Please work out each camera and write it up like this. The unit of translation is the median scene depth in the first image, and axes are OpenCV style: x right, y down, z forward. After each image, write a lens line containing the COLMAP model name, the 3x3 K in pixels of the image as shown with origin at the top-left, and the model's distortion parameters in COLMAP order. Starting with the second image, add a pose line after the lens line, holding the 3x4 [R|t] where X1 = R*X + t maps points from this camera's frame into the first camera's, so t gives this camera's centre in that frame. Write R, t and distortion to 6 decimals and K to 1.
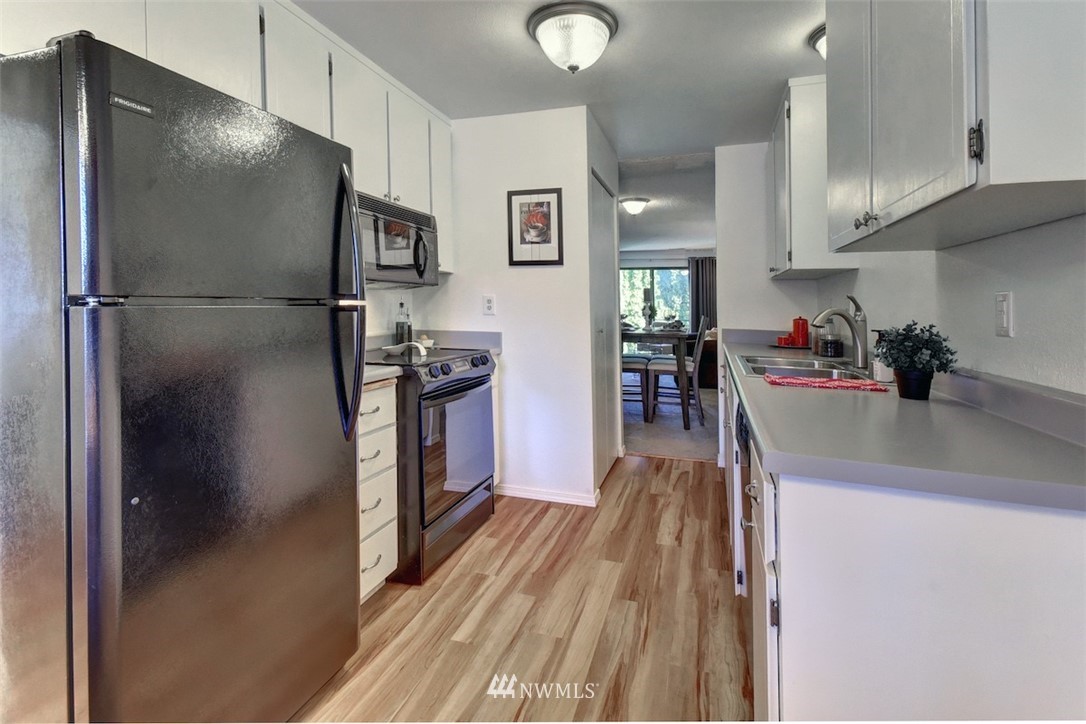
lens RADIAL K [[554.1, 0, 538.7], [0, 554.1, 285.4], [0, 0, 1]] dist [0.022181, 0.000770]
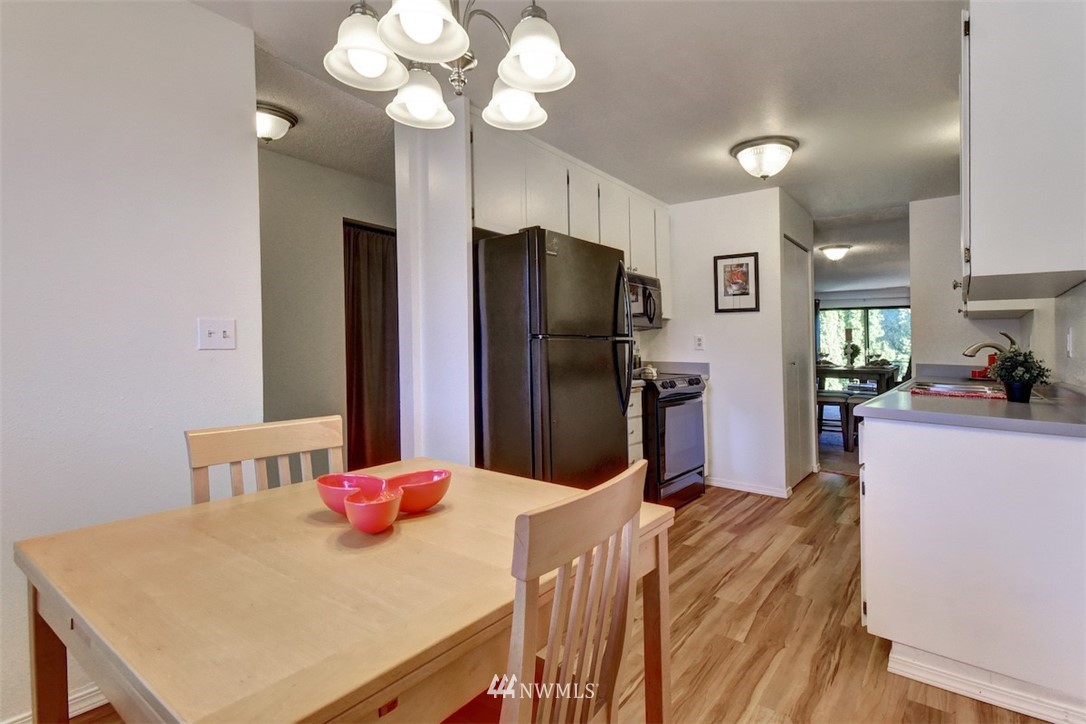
lens RADIAL K [[553.6, 0, 523.8], [0, 553.6, 343.7], [0, 0, 1]] dist [0.015757, -0.000120]
pose [[0.931682, -0.002029, -0.363269, 0.002249], [0.012049, 0.999607, 0.025319, -0.000786], [0.363075, -0.027966, 0.931340, -0.440881]]
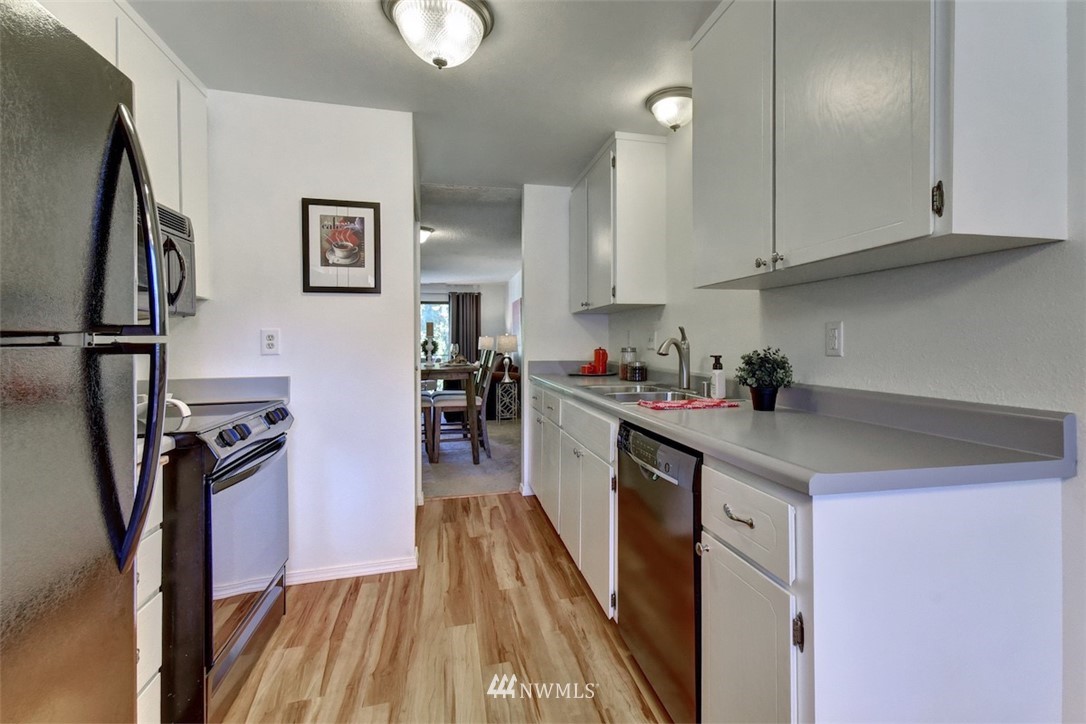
lens RADIAL K [[533.6, 0, 611.2], [0, 533.6, 318.1], [0, 0, 1]] dist [0.035868, 0.000075]
pose [[0.821251, 0.006777, 0.570527, -0.145758], [-0.003602, 0.999971, -0.006693, 0.005733], [-0.570556, 0.003441, 0.821251, 0.125205]]
